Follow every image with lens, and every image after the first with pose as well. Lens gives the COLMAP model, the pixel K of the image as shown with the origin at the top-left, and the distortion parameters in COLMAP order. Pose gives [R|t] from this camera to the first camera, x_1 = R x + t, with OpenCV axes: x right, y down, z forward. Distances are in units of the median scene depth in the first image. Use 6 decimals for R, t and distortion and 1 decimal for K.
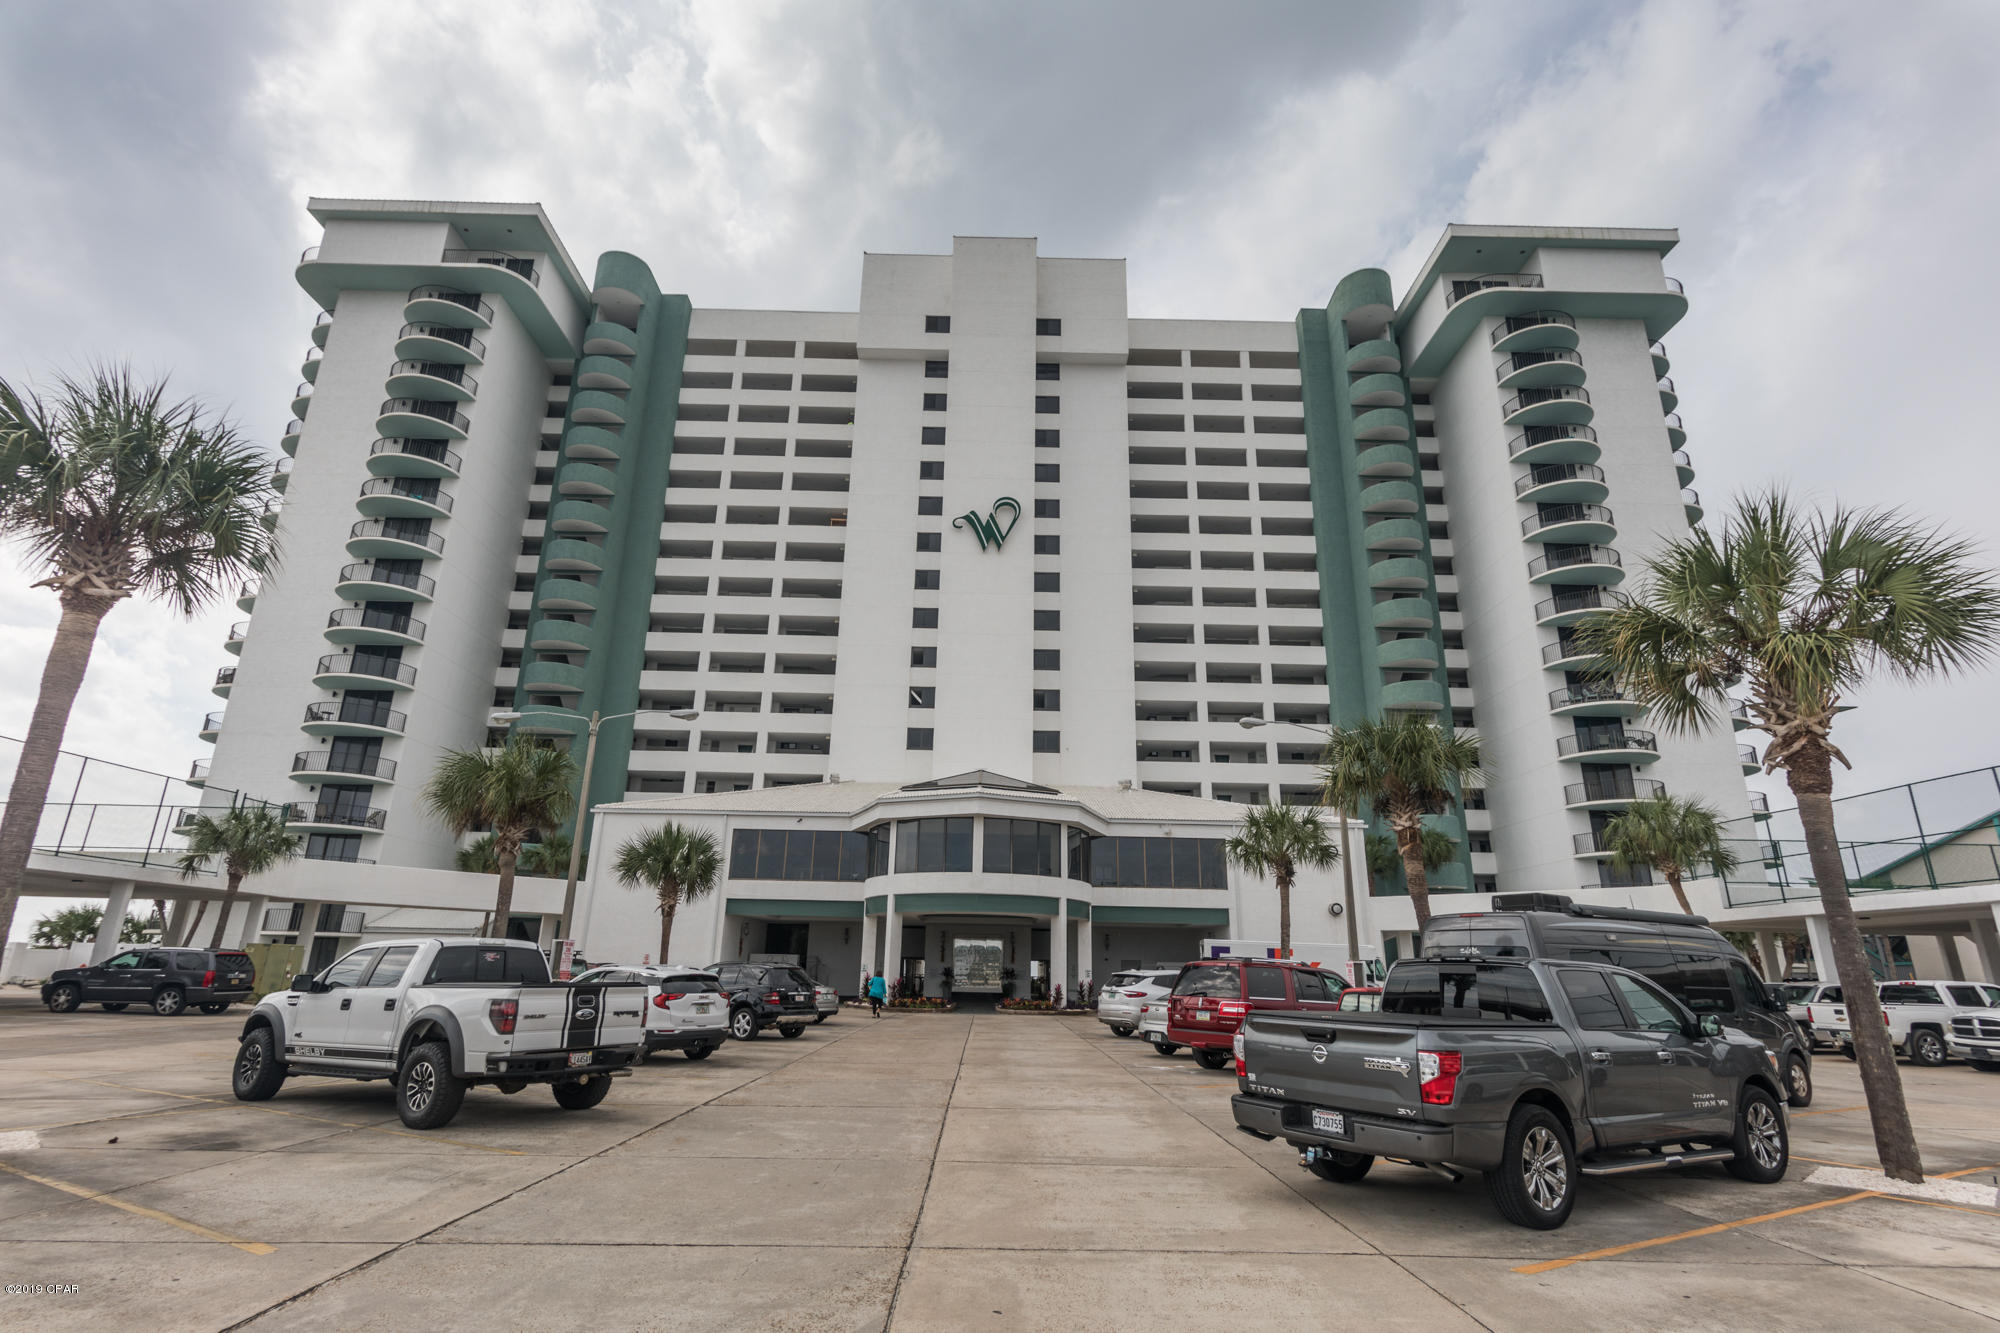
lens RADIAL K [[972.6, 0, 1000.4], [0, 972.6, 649.3], [0, 0, 1]] dist [0.009111, 0.000321]
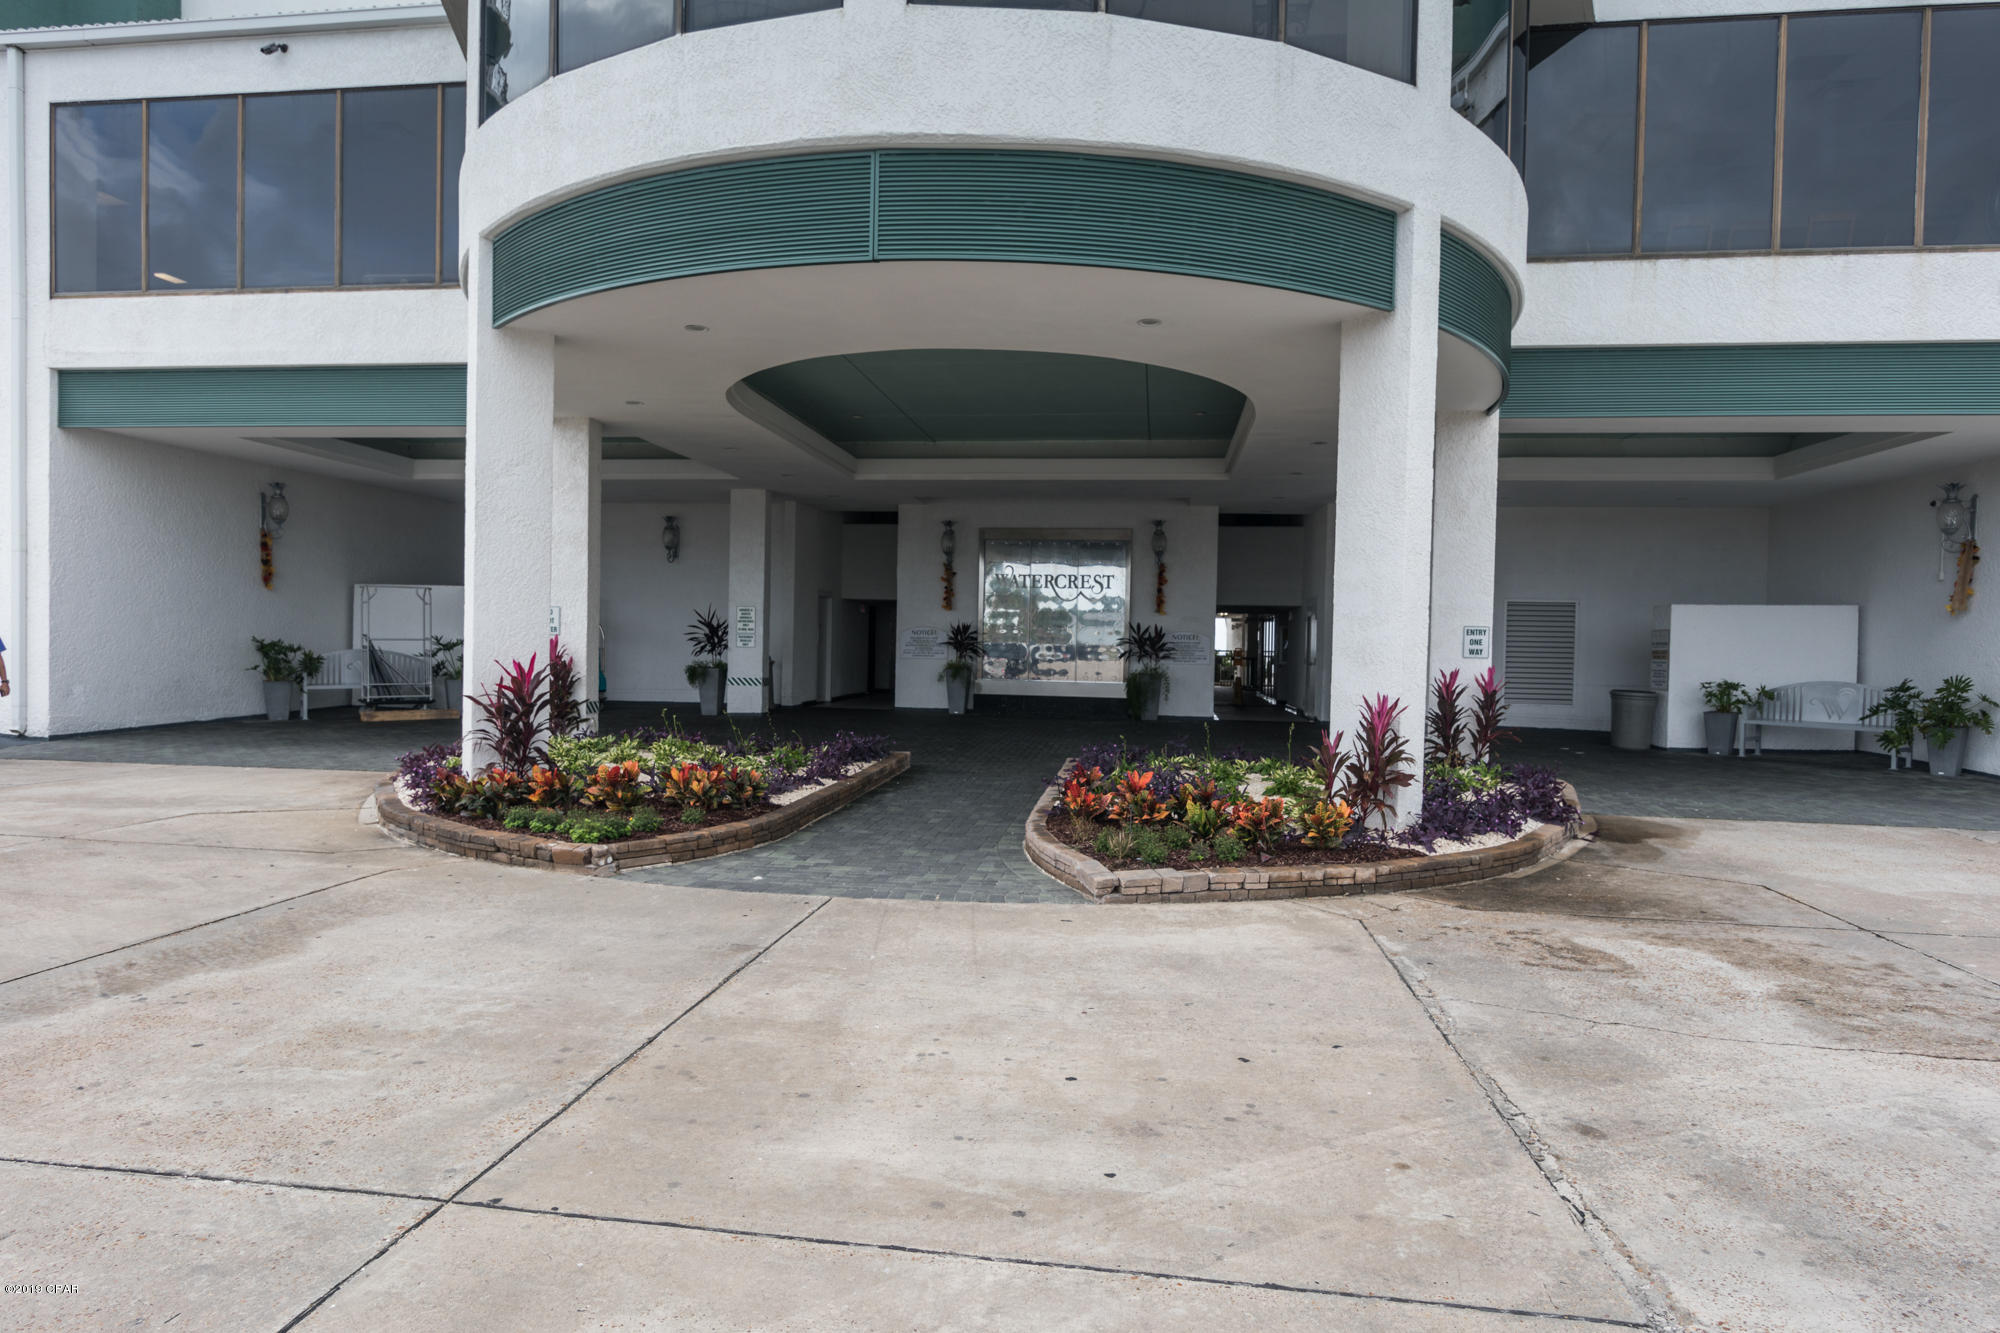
lens RADIAL K [[1145.0, 0, 1000.0], [0, 1145.0, 666.5], [0, 0, 1]] dist [-0.000737, -0.000078]
pose [[0.988038, 0.006591, -0.154067, 0.015331], [0.045091, 0.943072, 0.329519, 0.169911], [0.147468, -0.332524, 0.931494, 0.507134]]
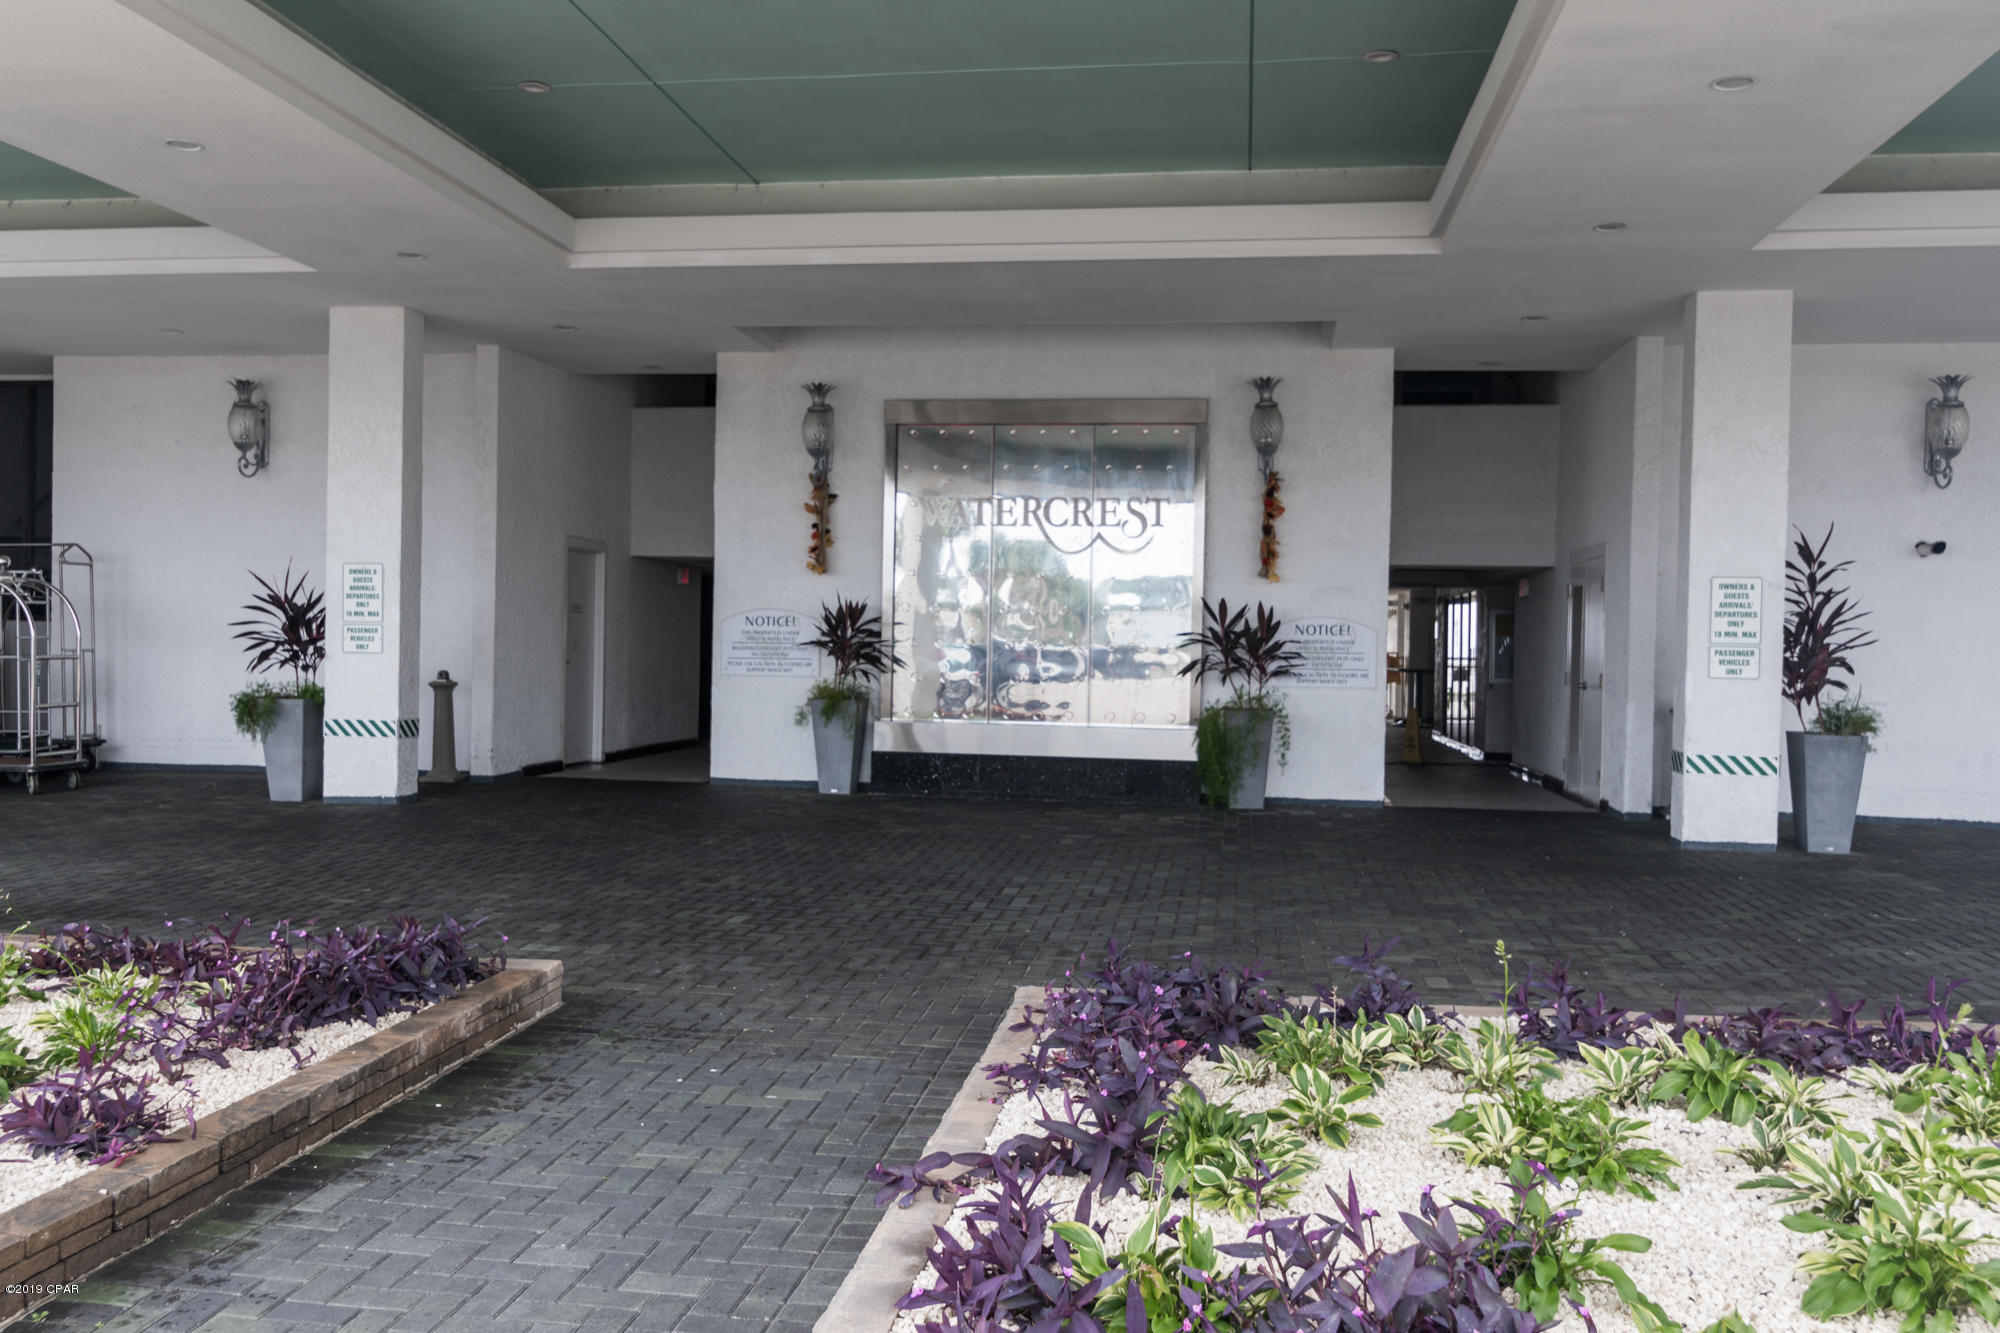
lens RADIAL K [[1651.1, 0, 1000.0], [0, 1651.1, 666.5], [0, 0, 1]] dist [0.005326, 0.001144]
pose [[0.986836, 0.004106, -0.161671, 0.010580], [0.048851, 0.945412, 0.322195, 0.202127], [0.154169, -0.325851, 0.932766, 0.603870]]
